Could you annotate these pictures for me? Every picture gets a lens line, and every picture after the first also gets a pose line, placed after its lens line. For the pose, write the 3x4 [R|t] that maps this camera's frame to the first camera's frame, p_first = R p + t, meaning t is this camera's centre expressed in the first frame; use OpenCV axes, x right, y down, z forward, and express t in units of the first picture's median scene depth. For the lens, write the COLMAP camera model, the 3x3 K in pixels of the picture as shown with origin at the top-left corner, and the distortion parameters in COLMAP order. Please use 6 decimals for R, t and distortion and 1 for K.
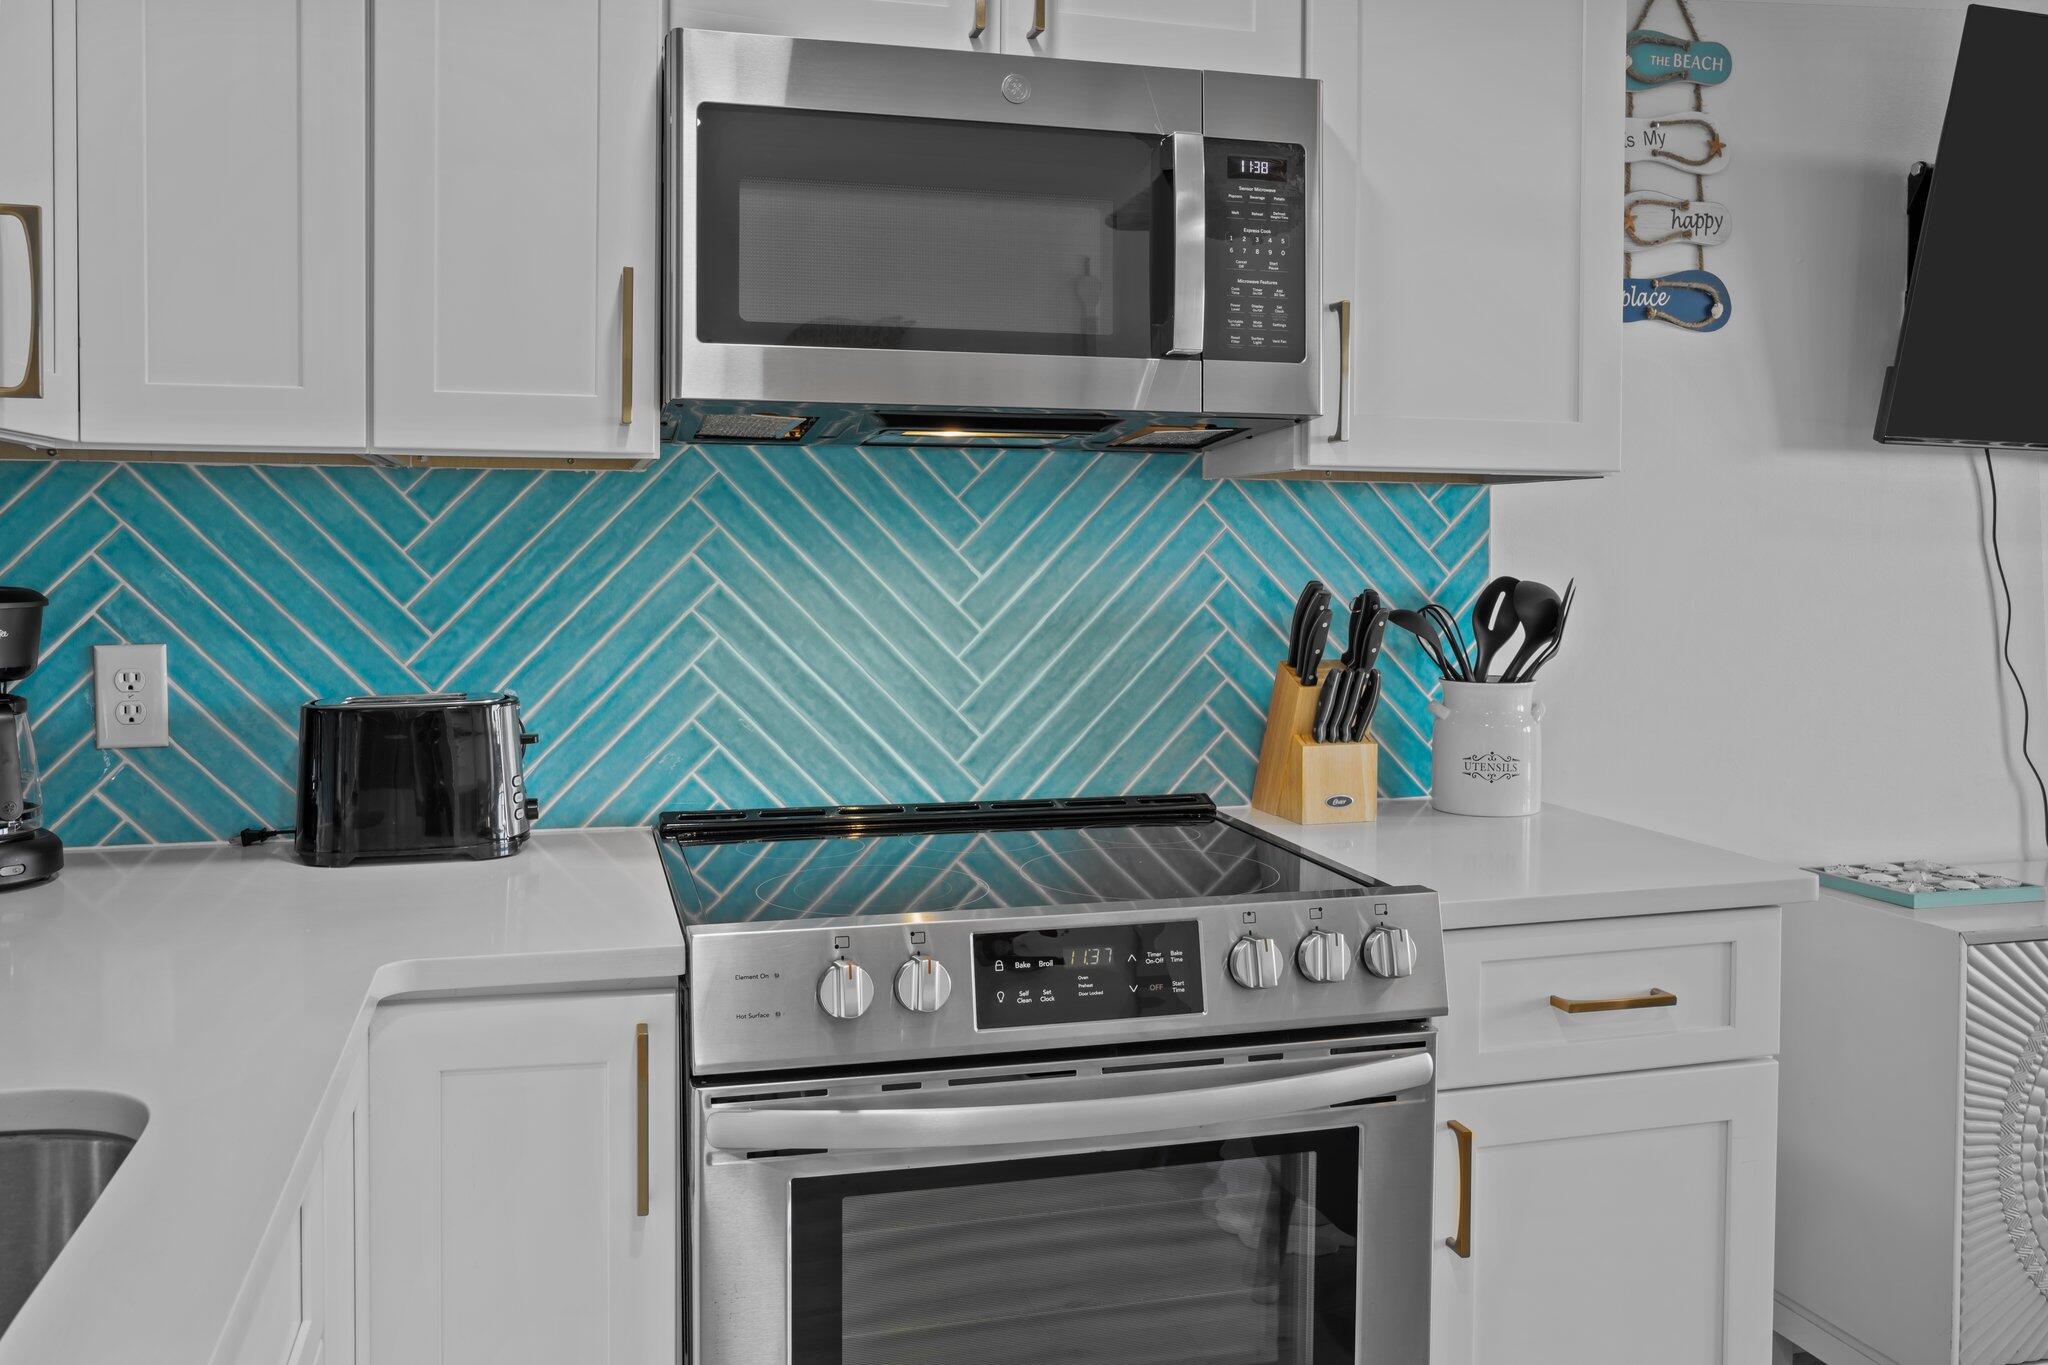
lens RADIAL K [[1683.9, 0, 1016.4], [0, 1683.9, 598.8], [0, 0, 1]] dist [-0.025580, 0.008318]
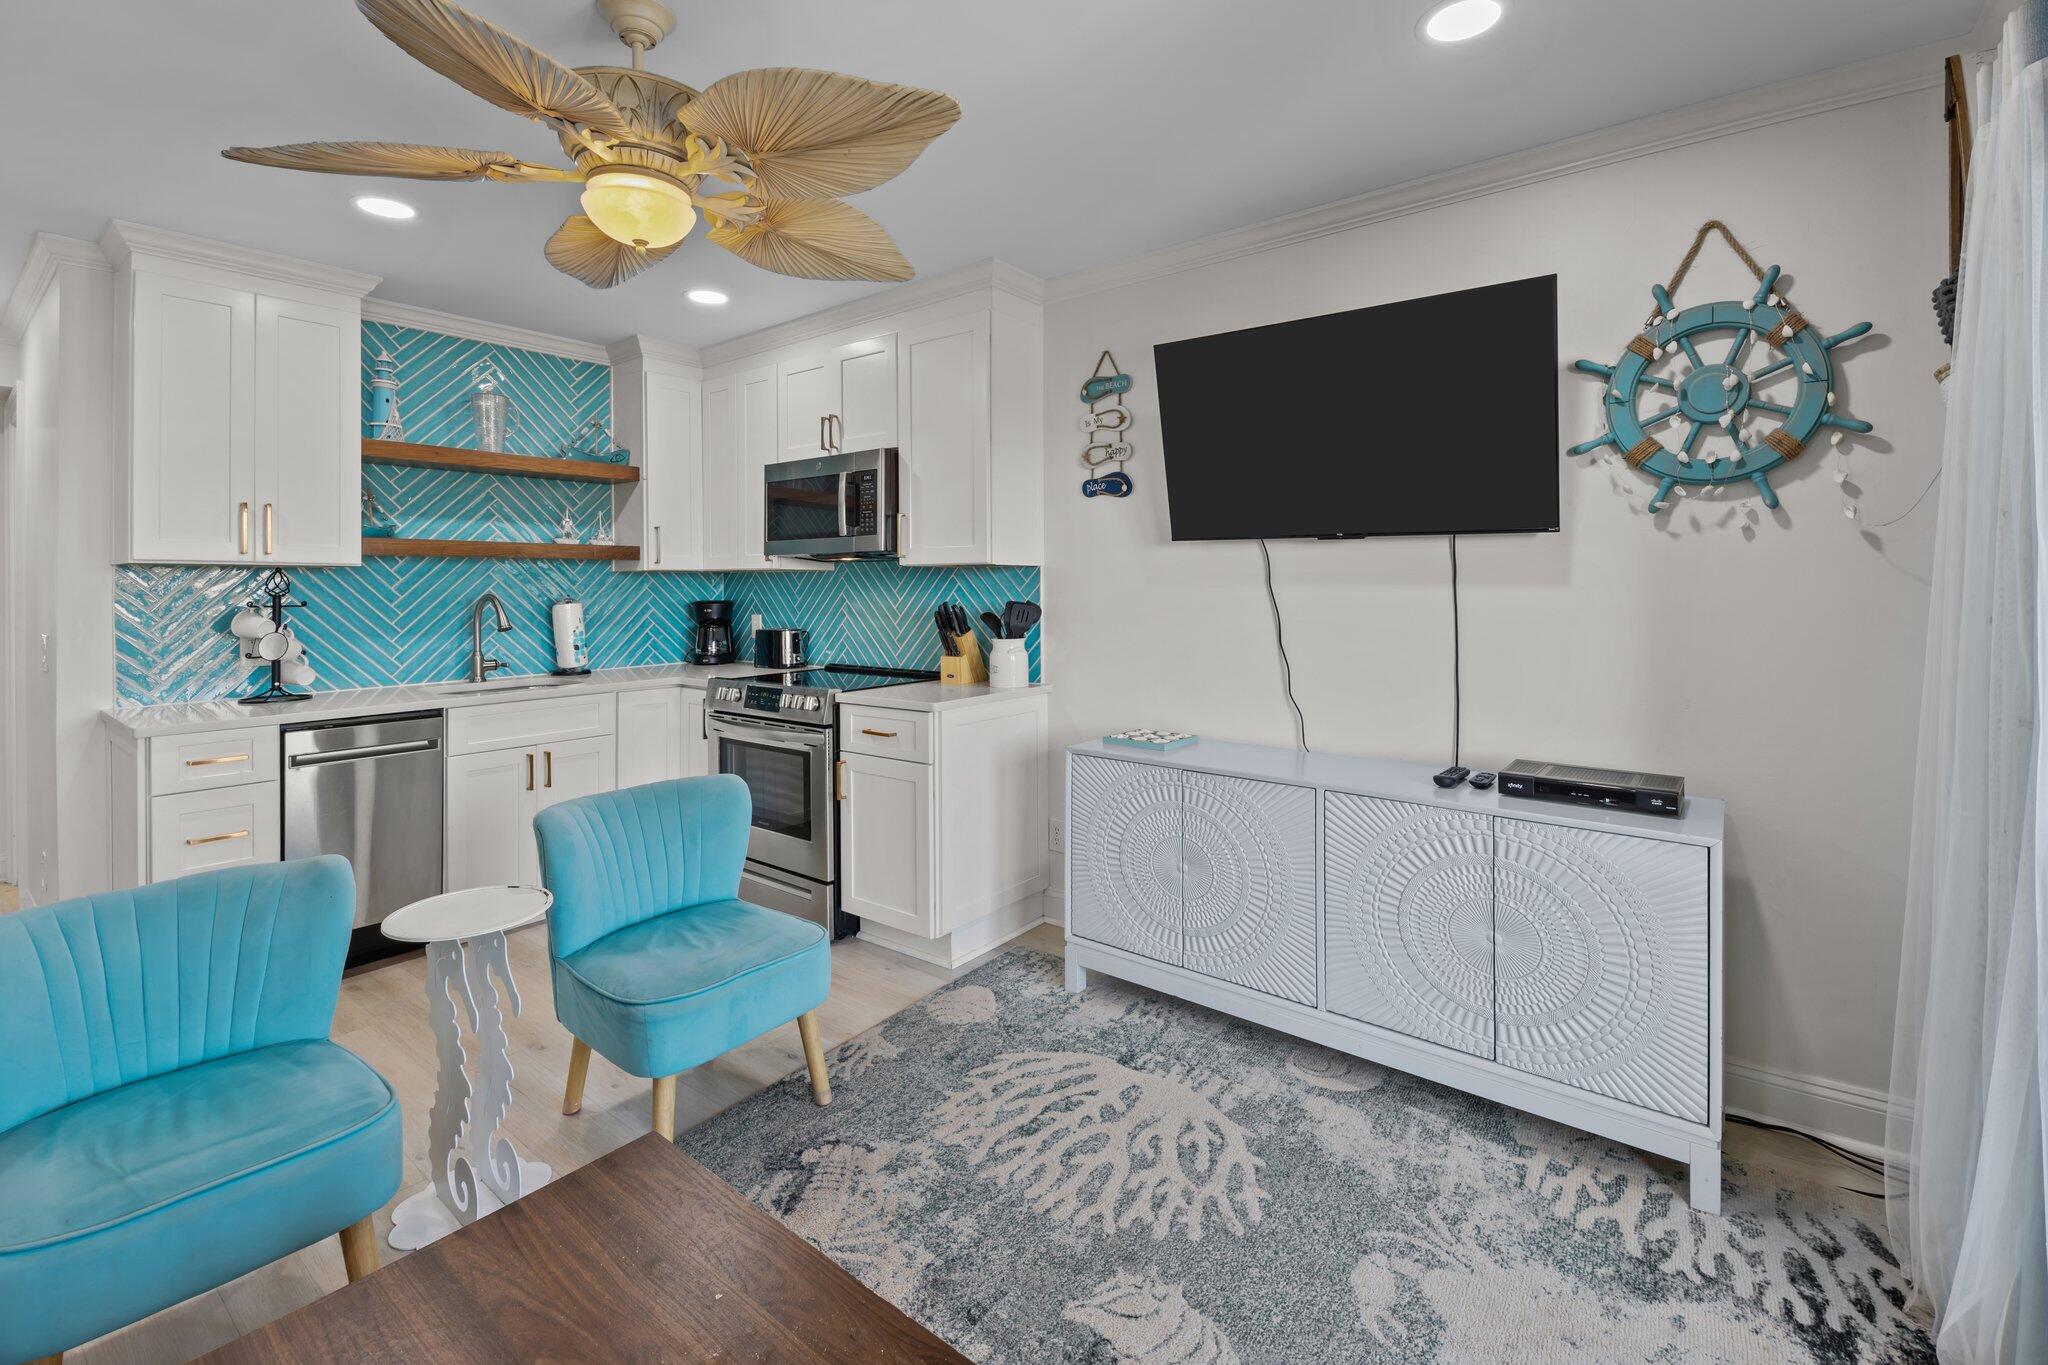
lens RADIAL K [[895.0, 0, 1024.5], [0, 895.0, 594.1], [0, 0, 1]] dist [0.014925, -0.000182]
pose [[0.598278, -0.001123, -0.801288, 1.624326], [-0.016874, 0.999760, -0.014000, -0.003846], [0.801111, 0.021896, 0.598115, 0.170628]]
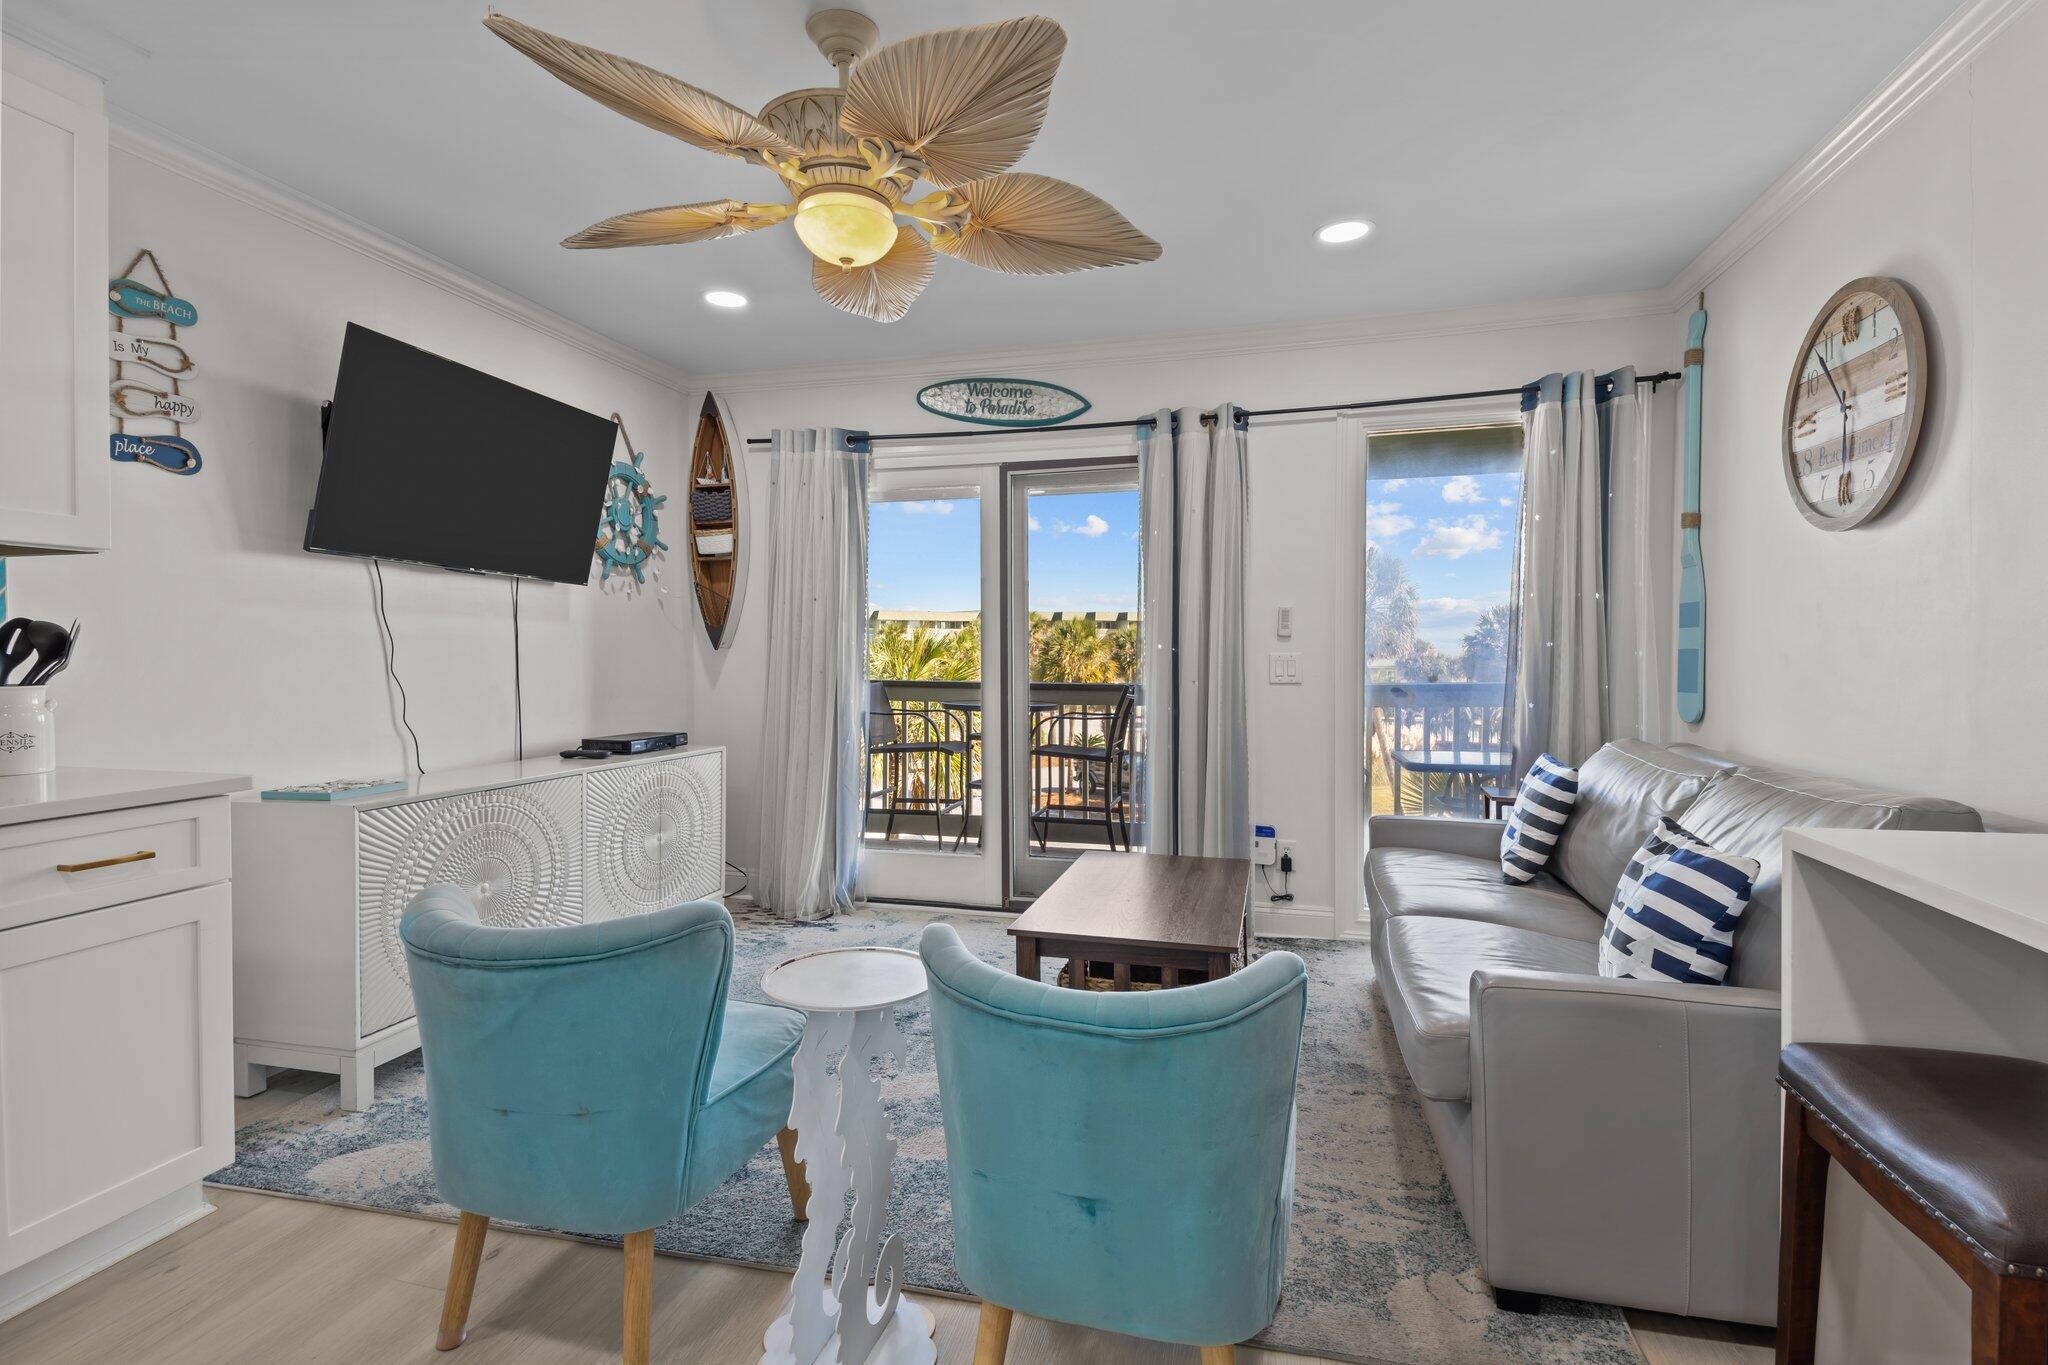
lens RADIAL K [[975.0, 0, 1023.5], [0, 975.0, 667.0], [0, 0, 1]] dist [0.082722, -0.048102]
pose [[0.499743, -0.015464, 0.866036, -0.046836], [0.027364, 0.999623, 0.002059, 0.060884], [-0.865741, 0.022669, 0.499978, -0.252783]]
